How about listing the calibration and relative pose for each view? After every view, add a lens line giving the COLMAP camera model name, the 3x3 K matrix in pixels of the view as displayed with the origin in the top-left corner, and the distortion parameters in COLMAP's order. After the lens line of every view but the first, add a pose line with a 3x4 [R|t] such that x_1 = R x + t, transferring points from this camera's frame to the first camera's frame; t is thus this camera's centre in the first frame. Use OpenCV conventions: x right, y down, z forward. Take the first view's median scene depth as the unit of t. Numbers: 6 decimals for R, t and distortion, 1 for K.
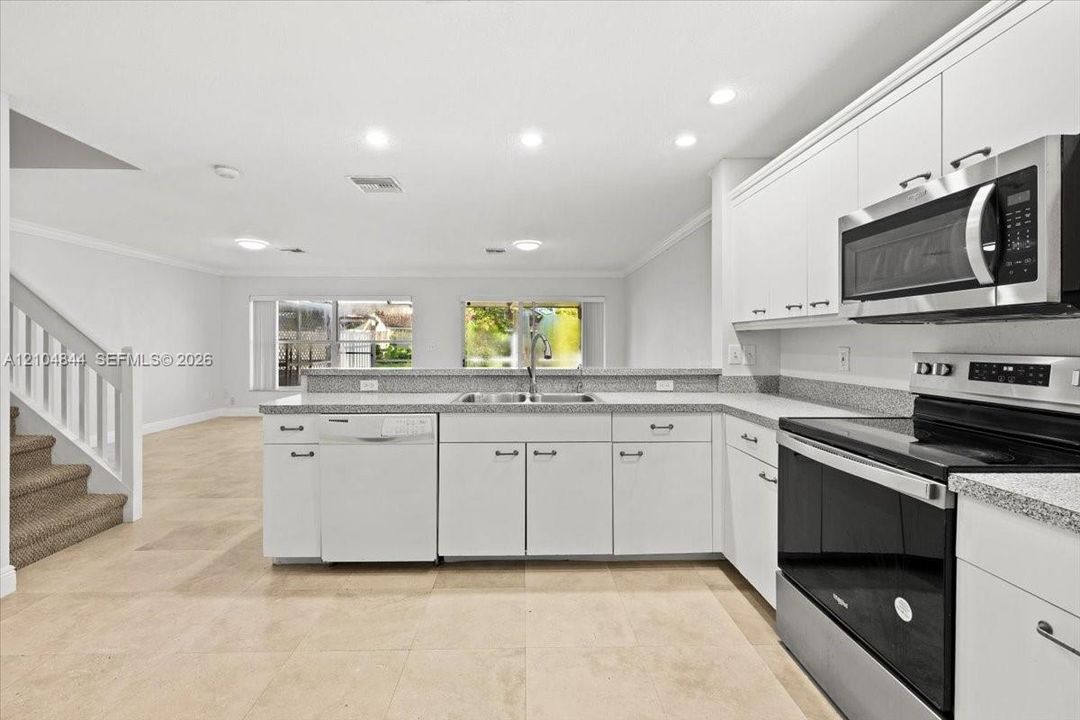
lens RADIAL K [[461.7, 0, 532.8], [0, 461.7, 343.6], [0, 0, 1]] dist [-0.000228, 0.001549]
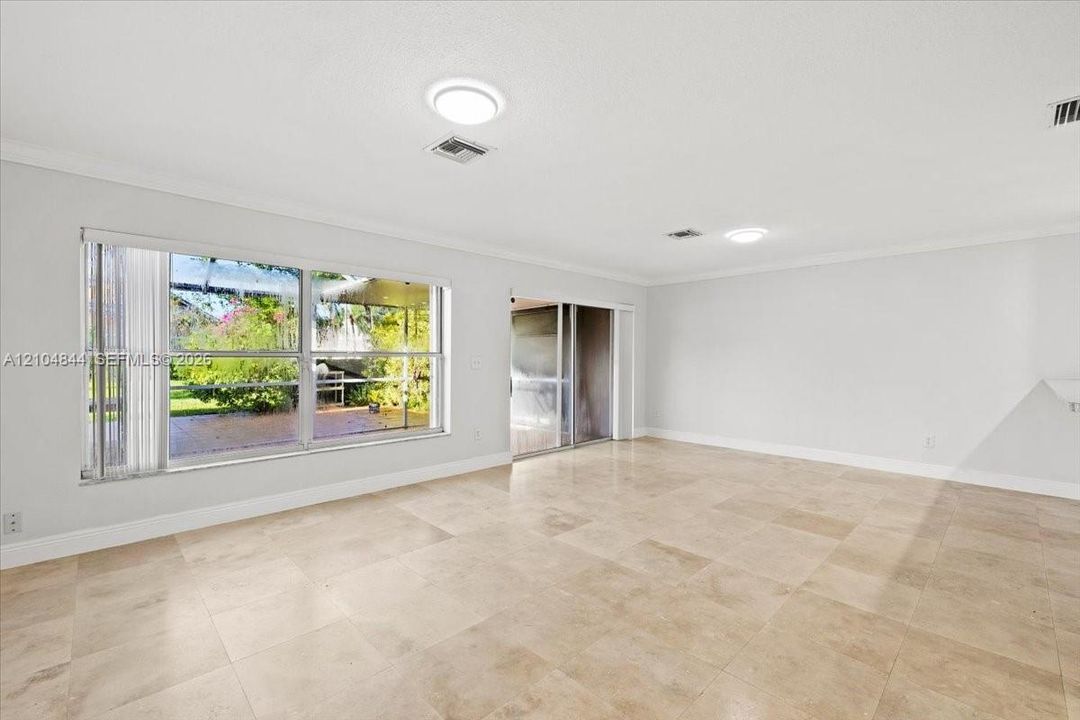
lens RADIAL K [[461.7, 0, 535.0], [0, 461.7, 360.5], [0, 0, 1]] dist [-0.000228, 0.001549]
pose [[0.734427, -0.004364, 0.678674, -1.903305], [-0.003278, 0.999945, 0.009978, -0.007103], [-0.678680, -0.009553, 0.734372, 1.528745]]
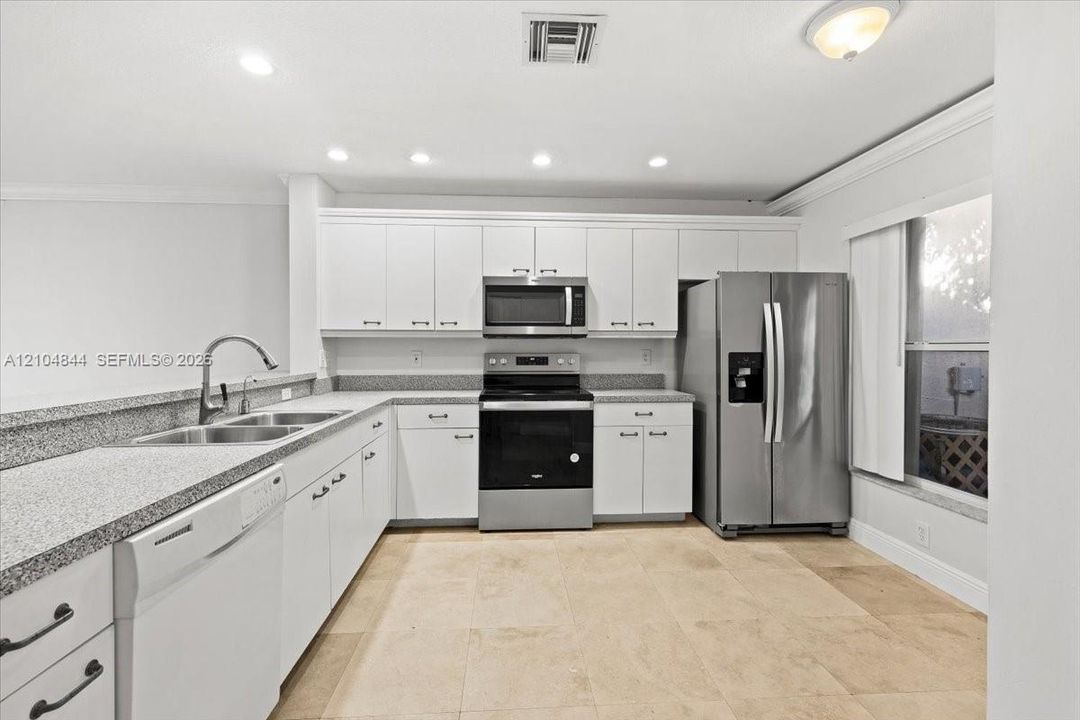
lens RADIAL K [[461.7, 0, 537.0], [0, 461.7, 352.7], [0, 0, 1]] dist [-0.000228, 0.001549]
pose [[-0.044865, -0.010760, 0.998935, -0.841352], [0.001035, 0.999941, 0.010817, -0.002302], [-0.998993, 0.001519, -0.044851, 0.681179]]
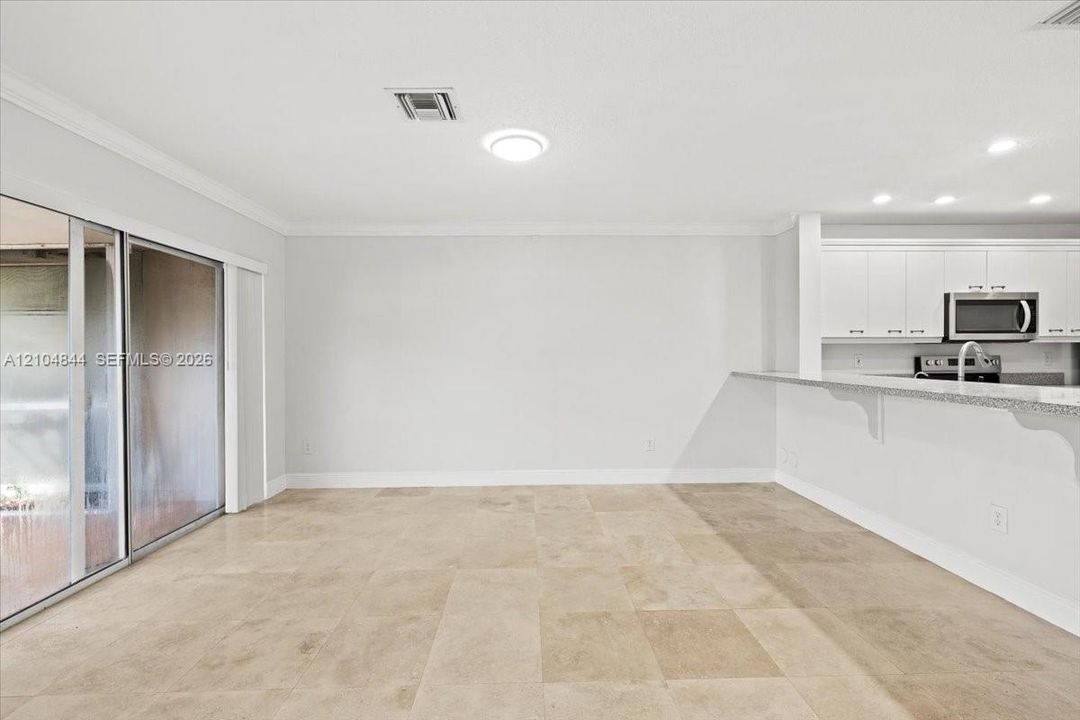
lens RADIAL K [[461.7, 0, 538.3], [0, 461.7, 357.9], [0, 0, 1]] dist [-0.000228, 0.001549]
pose [[-0.006812, -0.011128, 0.999915, -1.123591], [0.005888, 0.999920, 0.011168, -0.005672], [-0.999959, 0.005963, -0.006746, 2.273582]]
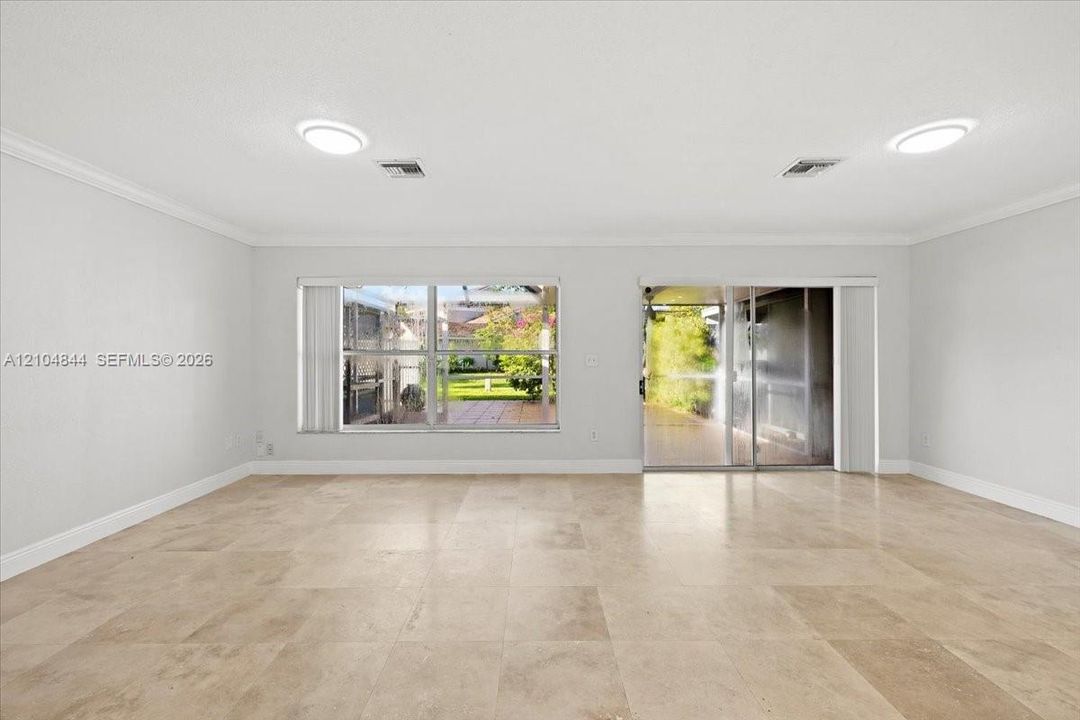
lens RADIAL K [[461.7, 0, 532.8], [0, 461.7, 352.6], [0, 0, 1]] dist [-0.000228, 0.001549]
pose [[0.999805, -0.003568, -0.019422, -0.914977], [0.003534, 0.999992, -0.001803, -0.007147], [0.019428, 0.001734, 0.999810, 1.244304]]
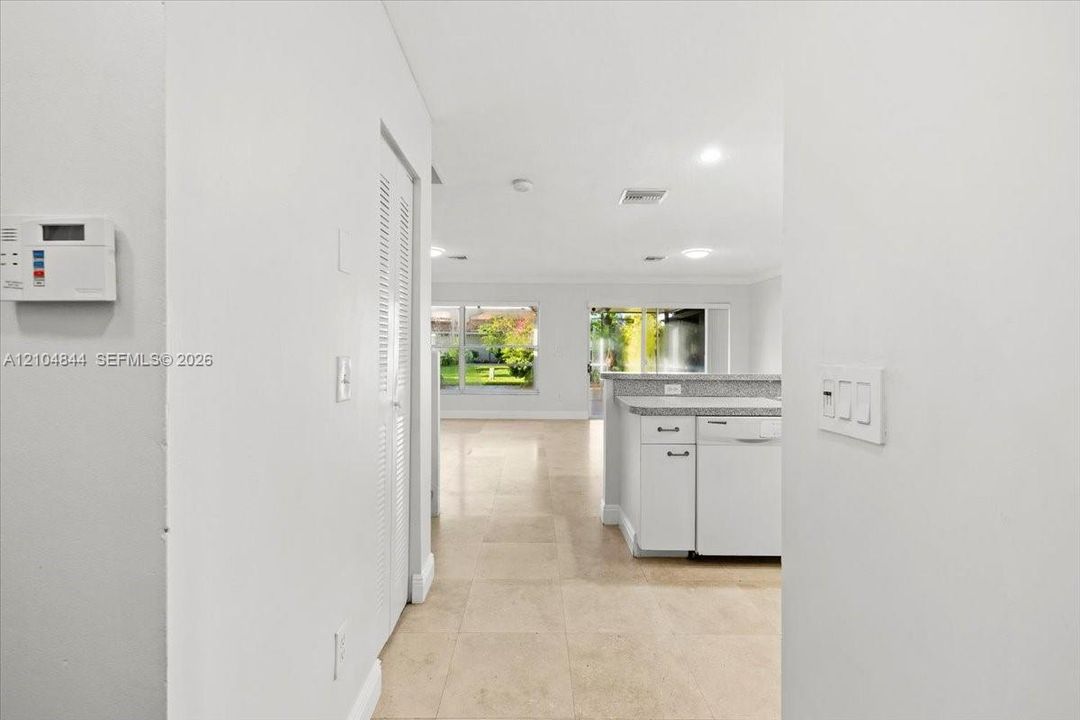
lens RADIAL K [[461.7, 0, 533.1], [0, 461.7, 348.8], [0, 0, 1]] dist [-0.000228, 0.001549]
pose [[0.999745, 0.004553, -0.022138, -0.811628], [-0.004494, 0.999986, 0.002758, -0.004006], [0.022151, -0.002658, 0.999751, -0.071342]]
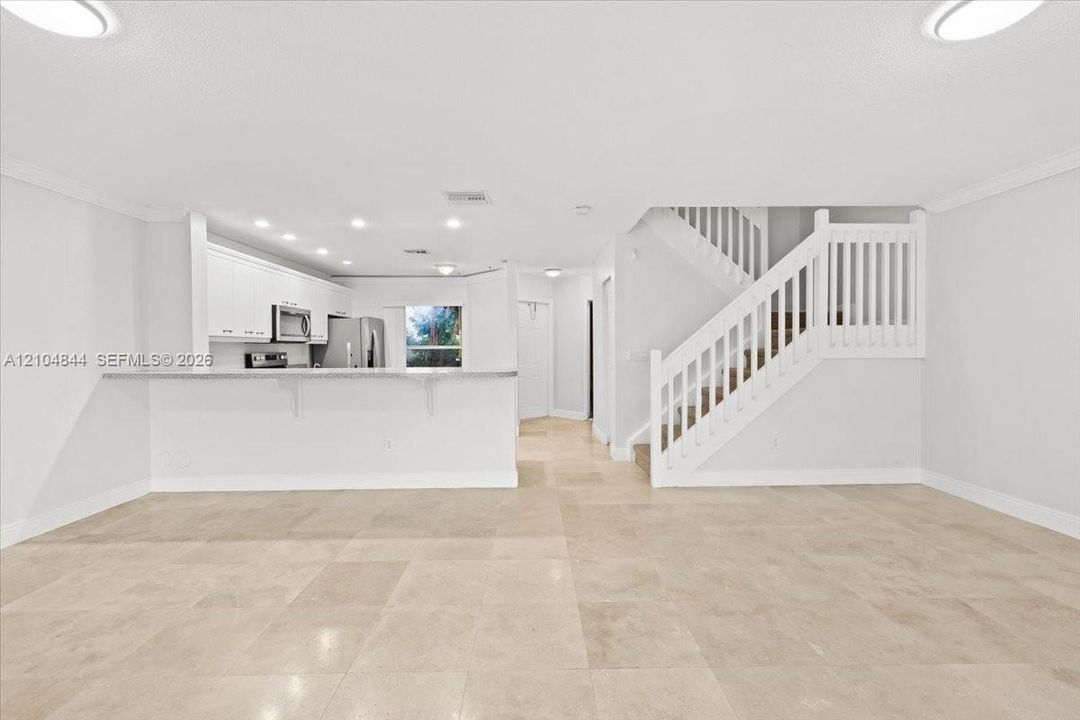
lens RADIAL K [[461.7, 0, 539.5], [0, 461.7, 354.3], [0, 0, 1]] dist [-0.000228, 0.001549]
pose [[-0.999984, 0.005259, 0.002170, -0.723155], [0.005292, 0.999872, 0.015074, -0.004523], [-0.002090, 0.015086, -0.999884, 2.976633]]
